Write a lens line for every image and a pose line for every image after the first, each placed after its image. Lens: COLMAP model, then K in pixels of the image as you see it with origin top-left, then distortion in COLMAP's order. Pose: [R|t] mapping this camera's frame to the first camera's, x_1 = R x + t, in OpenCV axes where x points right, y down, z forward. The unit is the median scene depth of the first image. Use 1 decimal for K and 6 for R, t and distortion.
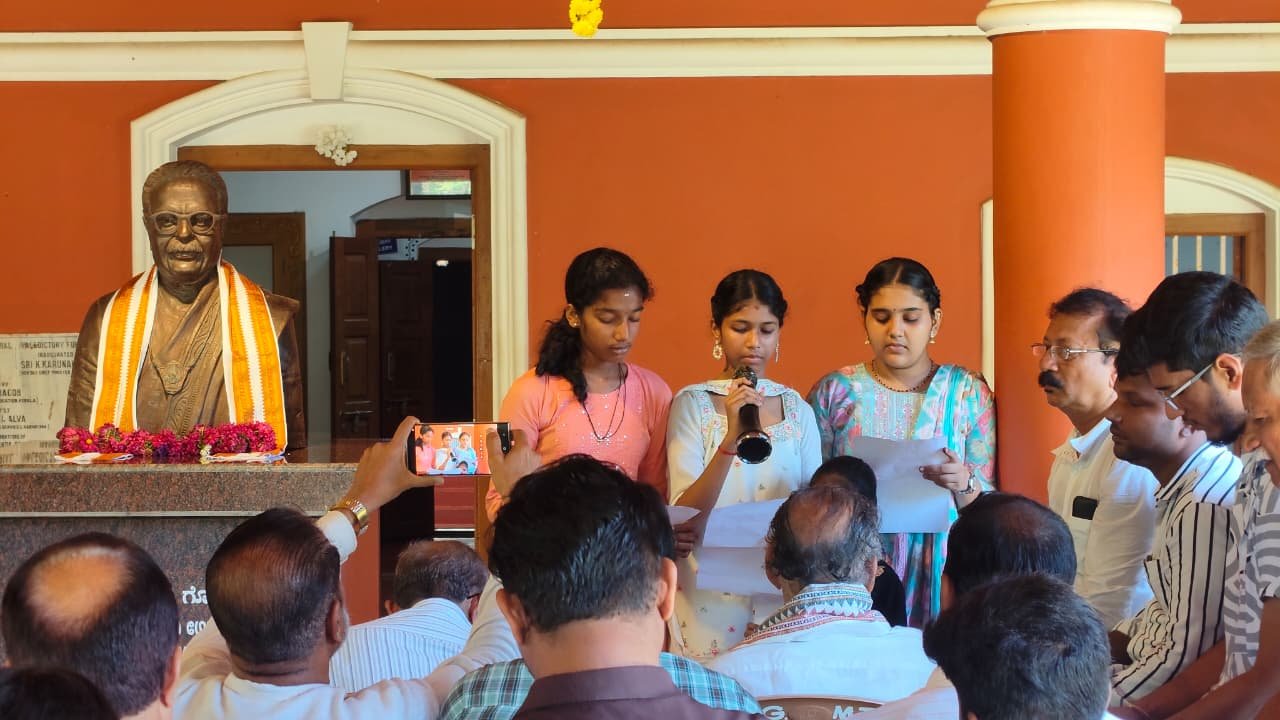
lens RADIAL K [[2733.6, 0, 673.4], [0, 2733.6, 357.9], [0, 0, 1]] dist [0.002334, 0.000000]
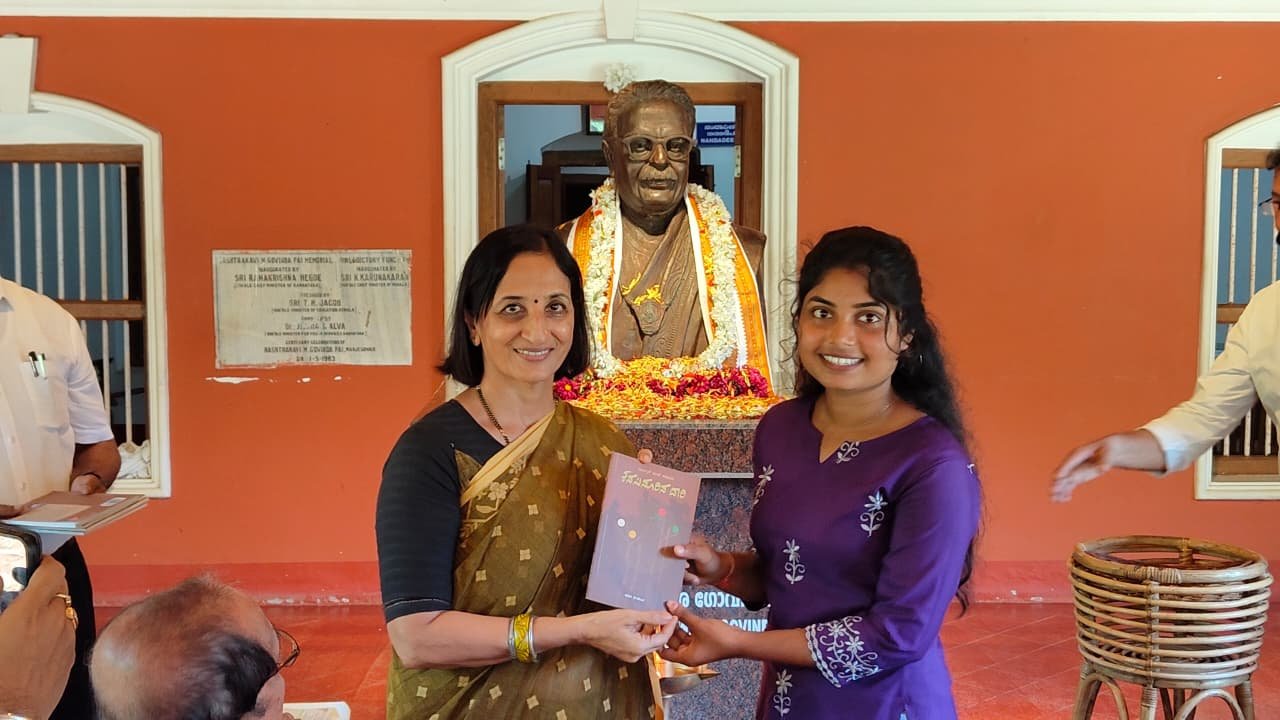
lens RADIAL K [[1787.6, 0, 633.7], [0, 1787.6, 355.0], [0, 0, 1]] dist [0.043492, 0.000000]
pose [[0.999656, 0.006265, 0.025459, -0.200395], [-0.007796, 0.998137, 0.060509, -0.016069], [-0.025032, -0.060687, 0.997843, 0.390903]]
